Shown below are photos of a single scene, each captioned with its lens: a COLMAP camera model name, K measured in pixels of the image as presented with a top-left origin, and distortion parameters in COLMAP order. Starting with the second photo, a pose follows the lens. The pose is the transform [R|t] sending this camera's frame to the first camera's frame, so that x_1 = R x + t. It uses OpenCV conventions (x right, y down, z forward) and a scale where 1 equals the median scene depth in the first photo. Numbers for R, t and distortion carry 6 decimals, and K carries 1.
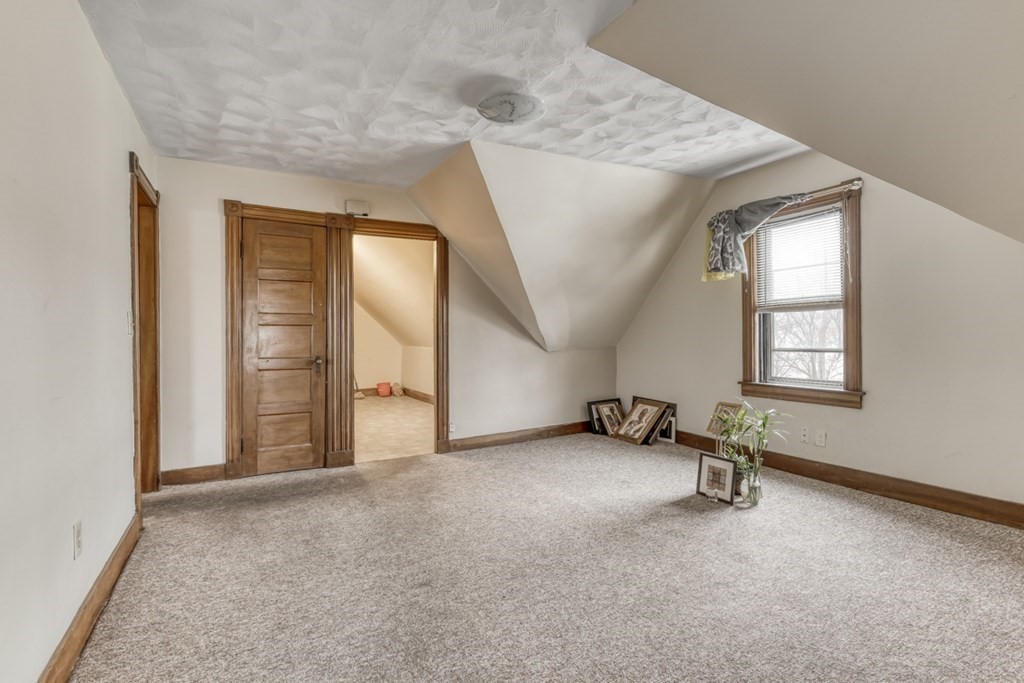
lens RADIAL K [[508.8, 0, 512.6], [0, 508.8, 338.4], [0, 0, 1]] dist [0.003289, 0.000487]
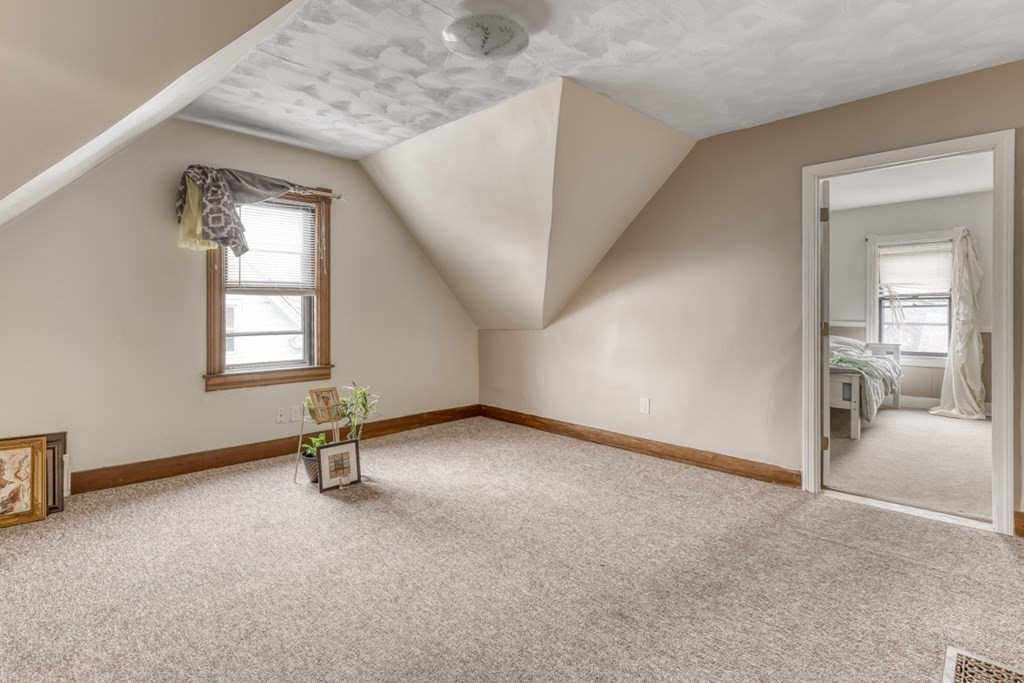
lens RADIAL K [[508.8, 0, 518.2], [0, 508.8, 313.1], [0, 0, 1]] dist [0.003289, 0.000487]
pose [[-0.302446, 0.010245, 0.953112, -0.548059], [0.014342, 0.999878, -0.006196, -0.004507], [-0.953059, 0.011796, -0.302556, 0.836865]]
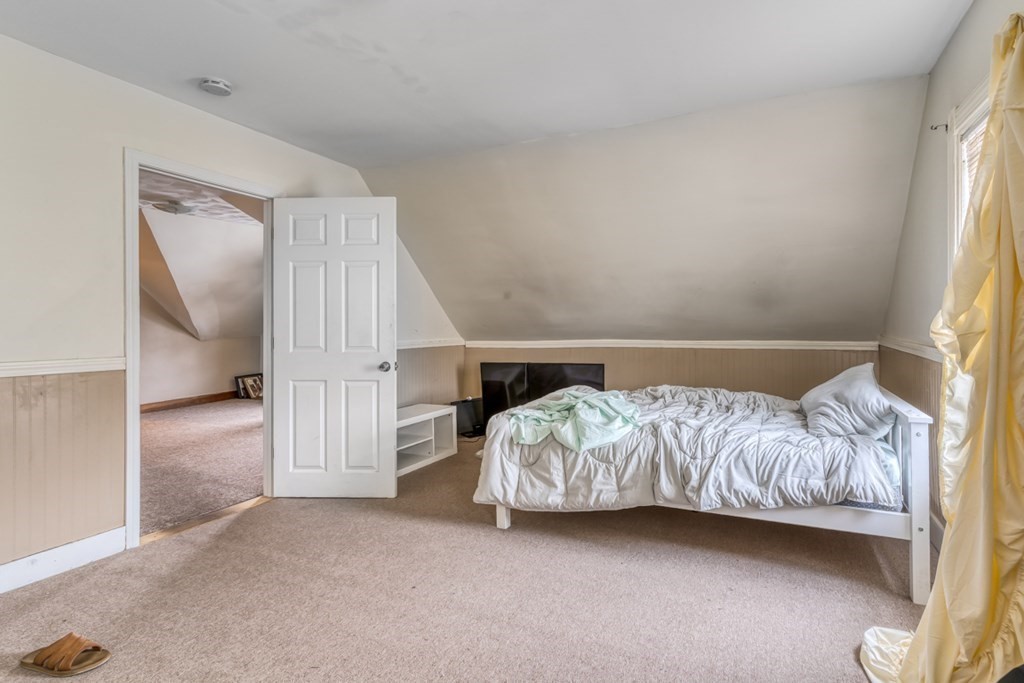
lens RADIAL K [[508.8, 0, 545.9], [0, 508.8, 321.0], [0, 0, 1]] dist [0.003289, 0.000487]
pose [[0.791031, 0.008692, 0.611715, -0.046977], [-0.001384, 0.999922, -0.012419, -0.013593], [-0.611775, 0.008977, 0.790981, -0.902685]]
